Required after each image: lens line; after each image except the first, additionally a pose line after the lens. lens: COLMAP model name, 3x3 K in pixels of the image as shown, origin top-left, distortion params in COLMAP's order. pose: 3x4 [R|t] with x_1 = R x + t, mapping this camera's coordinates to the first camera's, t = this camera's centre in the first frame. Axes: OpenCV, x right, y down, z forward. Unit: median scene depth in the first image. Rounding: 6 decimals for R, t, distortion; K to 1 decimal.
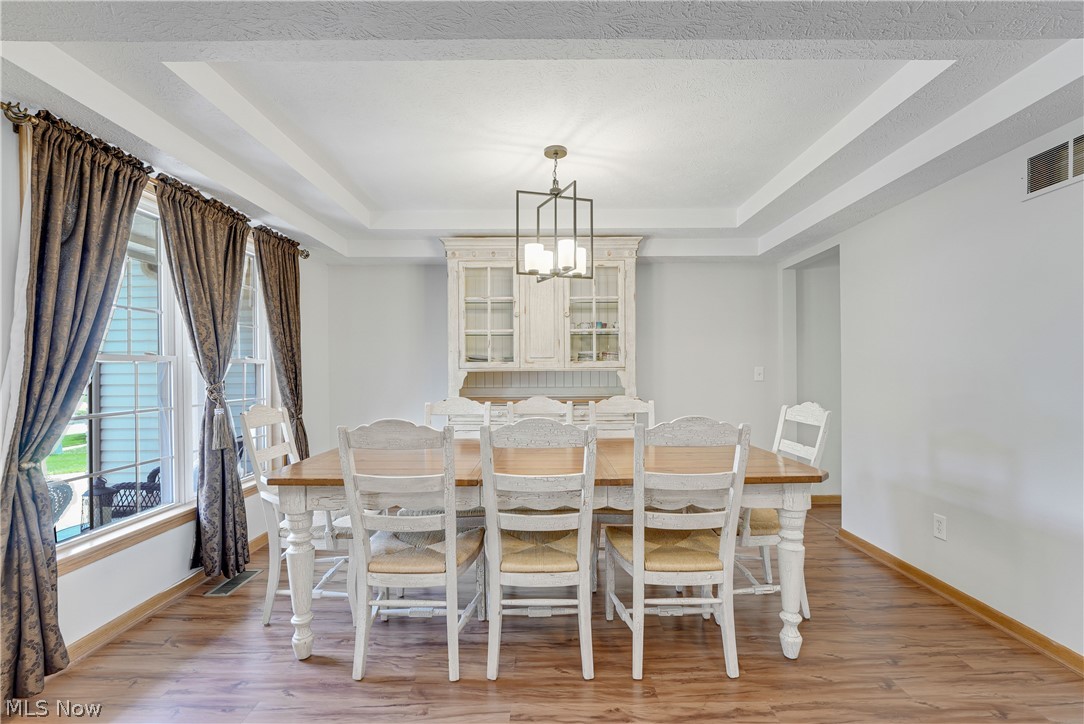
lens RADIAL K [[469.7, 0, 543.5], [0, 469.7, 369.2], [0, 0, 1]] dist [-0.022895, -0.000123]
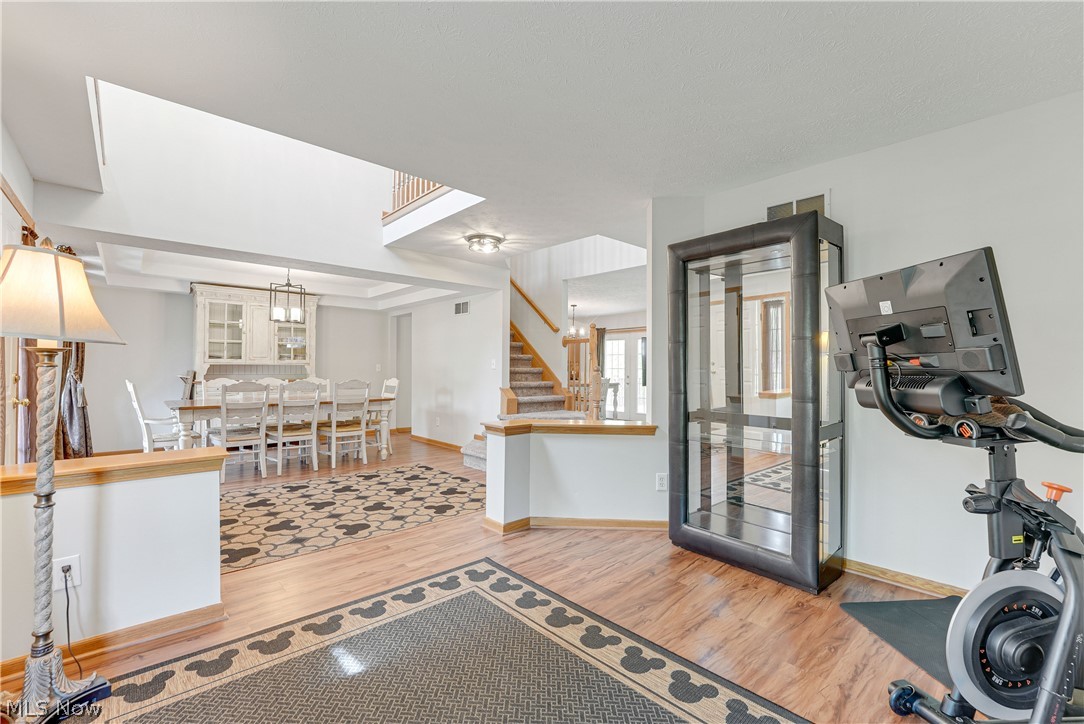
lens RADIAL K [[469.7, 0, 543.5], [0, 469.7, 369.2], [0, 0, 1]] dist [-0.022895, -0.000123]
pose [[0.732243, 0.011197, 0.680952, -0.423221], [-0.015975, 0.999872, 0.000738, 0.002100], [-0.680856, -0.011419, 0.732328, -1.038463]]
